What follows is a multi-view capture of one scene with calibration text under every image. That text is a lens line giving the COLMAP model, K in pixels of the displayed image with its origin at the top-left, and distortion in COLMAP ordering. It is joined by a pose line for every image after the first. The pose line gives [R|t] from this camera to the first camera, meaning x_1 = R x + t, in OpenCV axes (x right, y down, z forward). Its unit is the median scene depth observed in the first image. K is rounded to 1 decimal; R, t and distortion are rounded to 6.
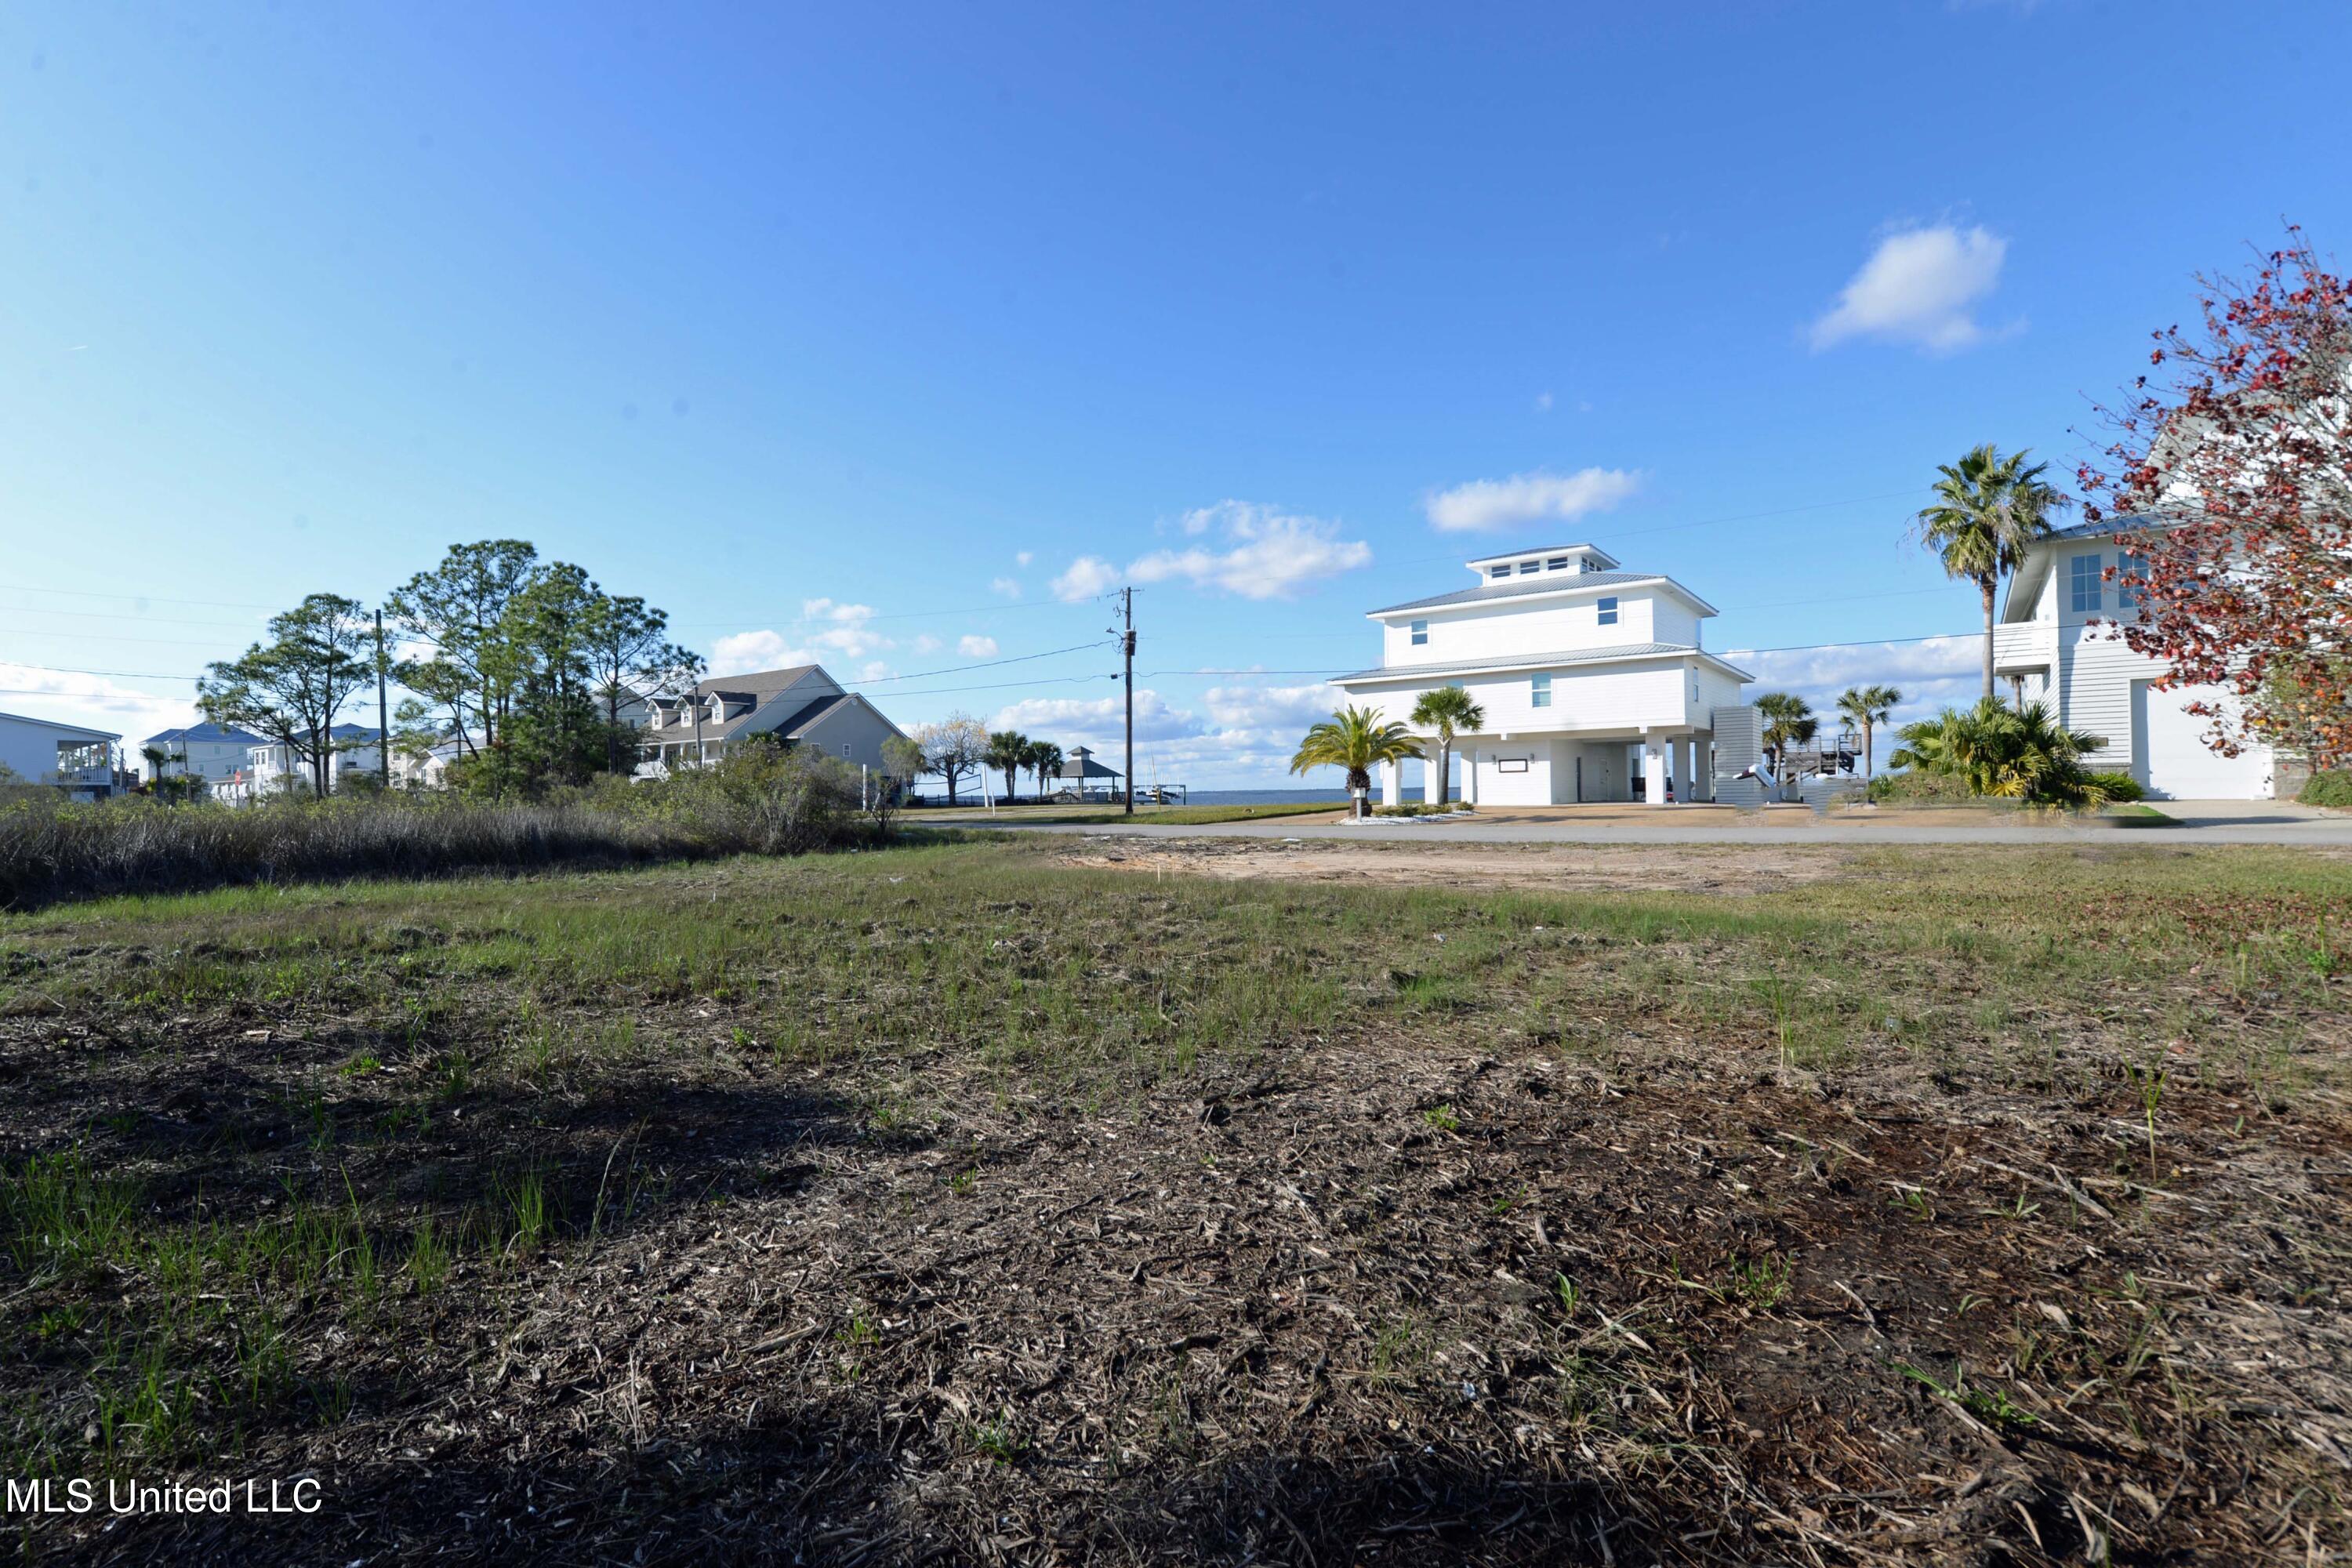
lens RADIAL K [[1073.6, 0, 1164.8], [0, 1073.6, 783.1], [0, 0, 1]] dist [-0.001620, -0.000347]
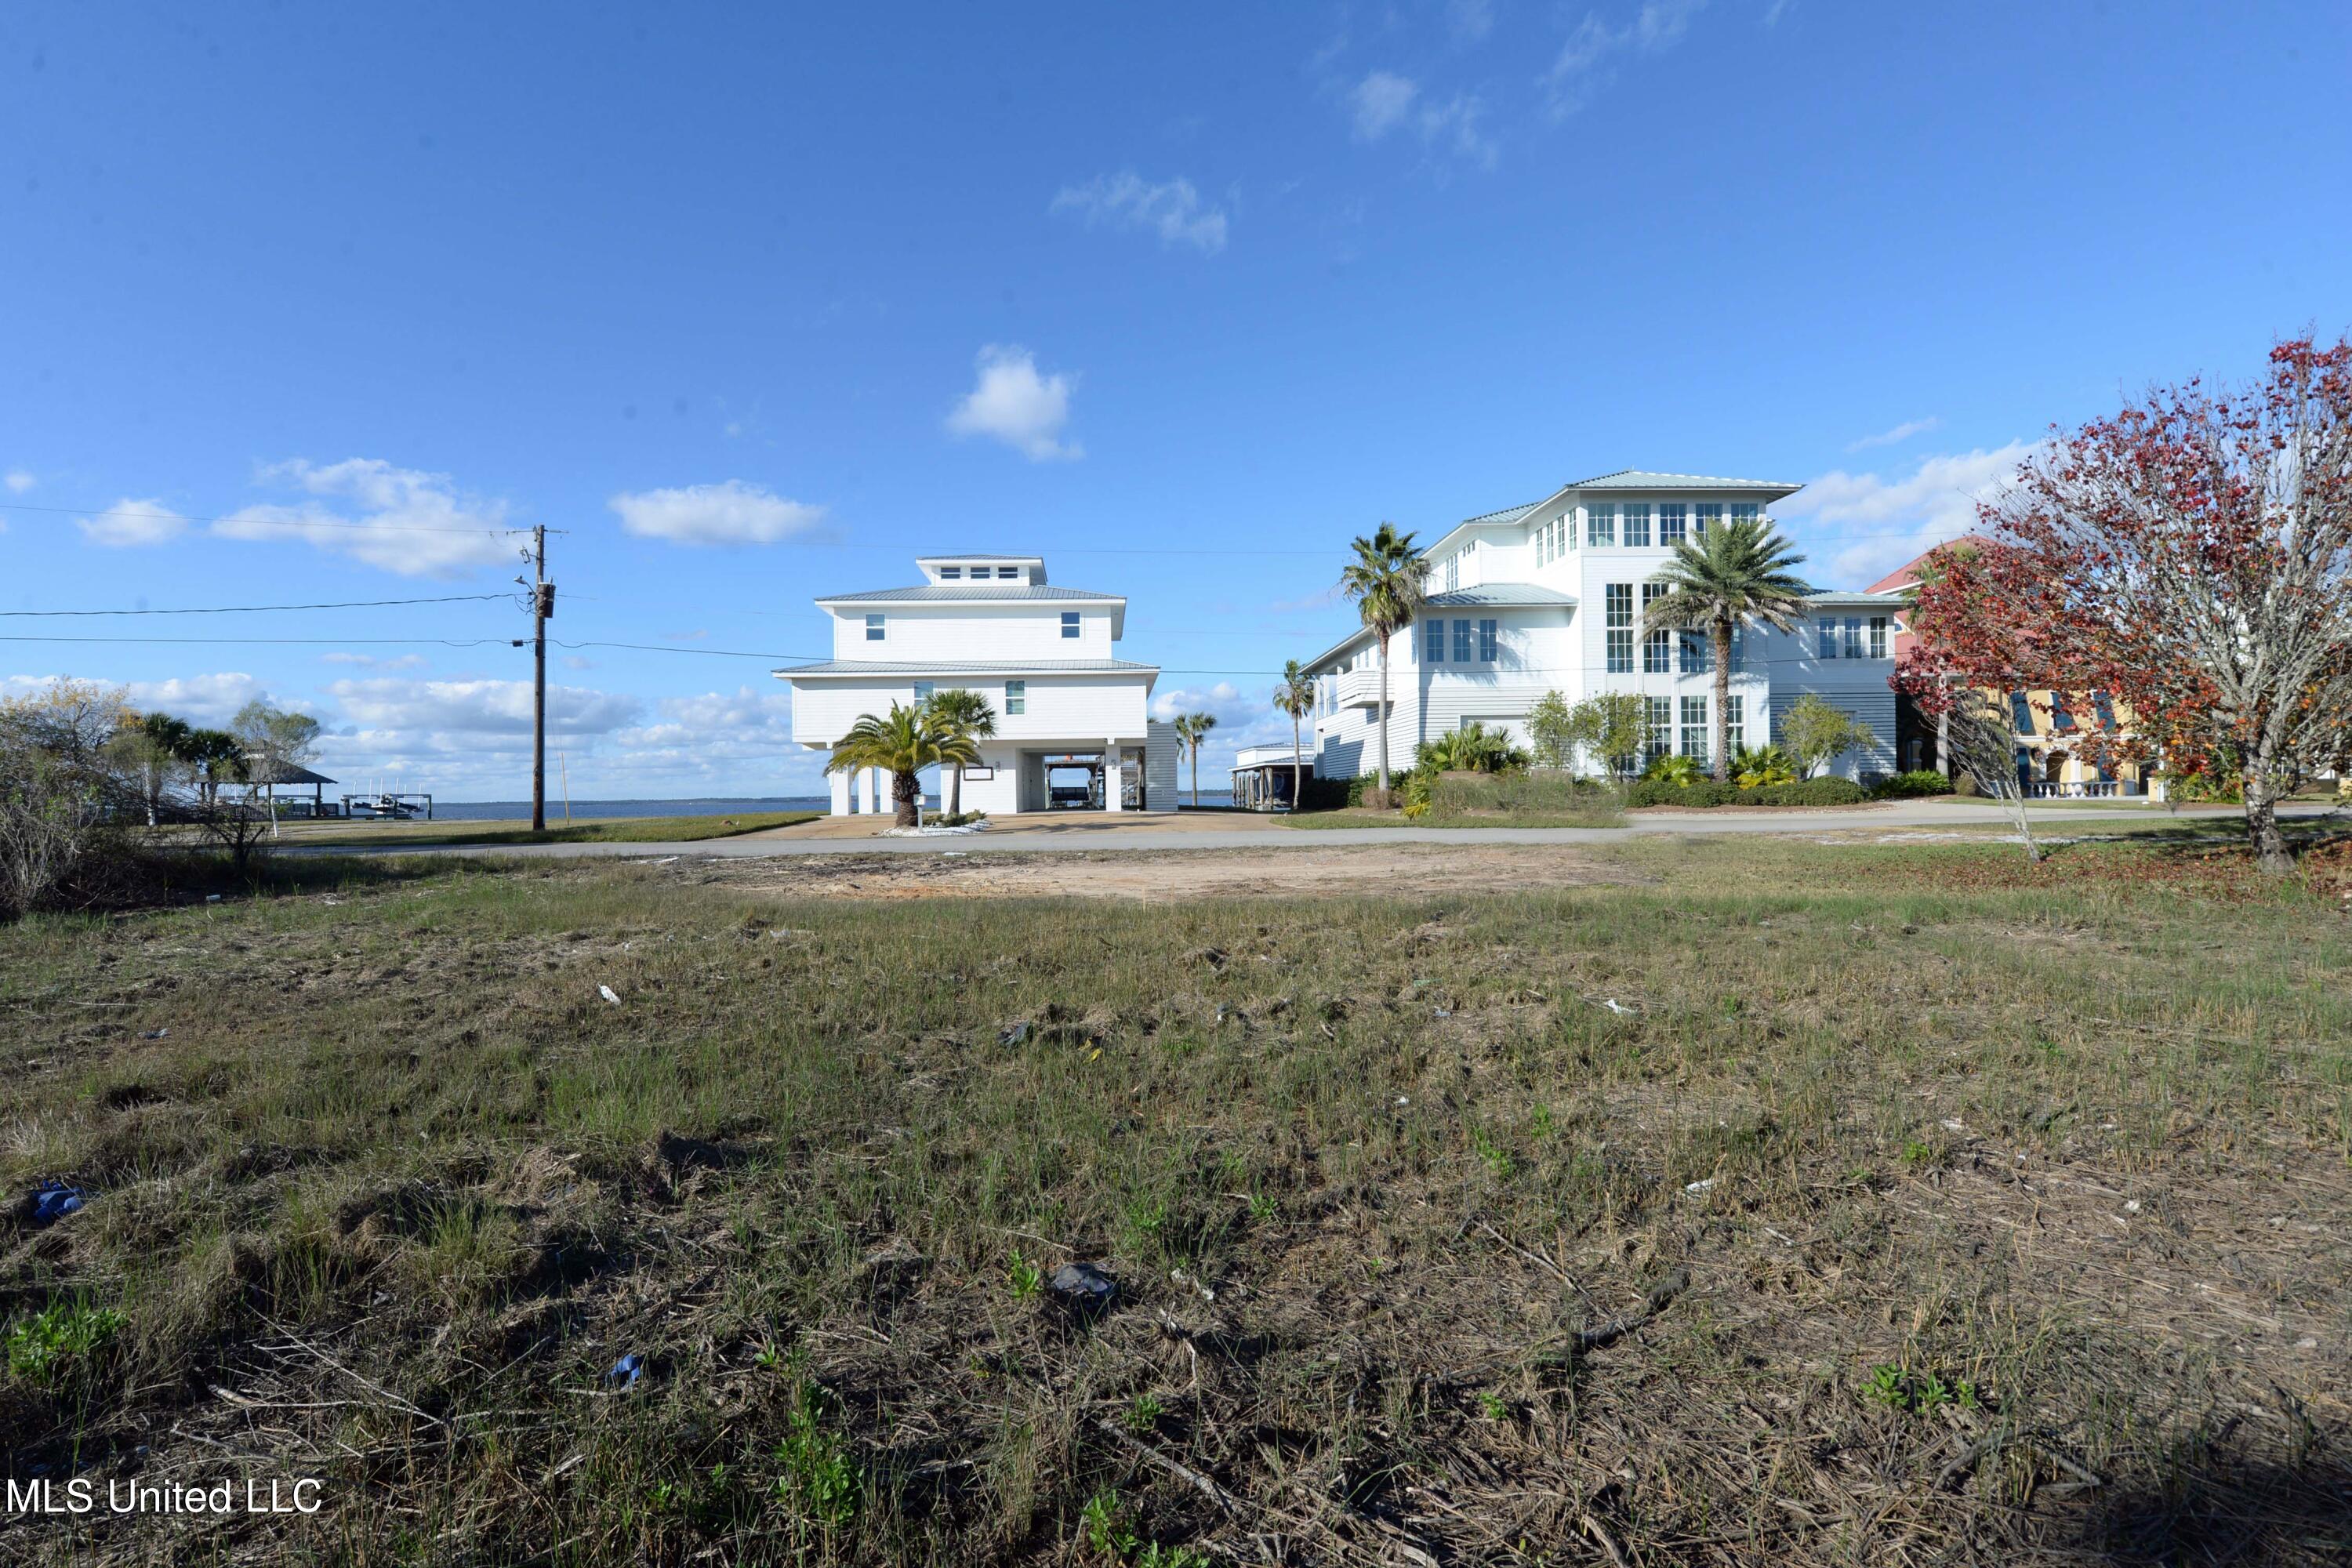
lens RADIAL K [[1073.6, 0, 1167.9], [0, 1073.6, 785.8], [0, 0, 1]] dist [-0.001620, -0.000347]
pose [[0.766457, 0.008934, 0.642233, -0.176831], [-0.003070, 0.999943, -0.010245, 0.004461], [-0.642288, 0.005881, 0.766441, 0.152173]]
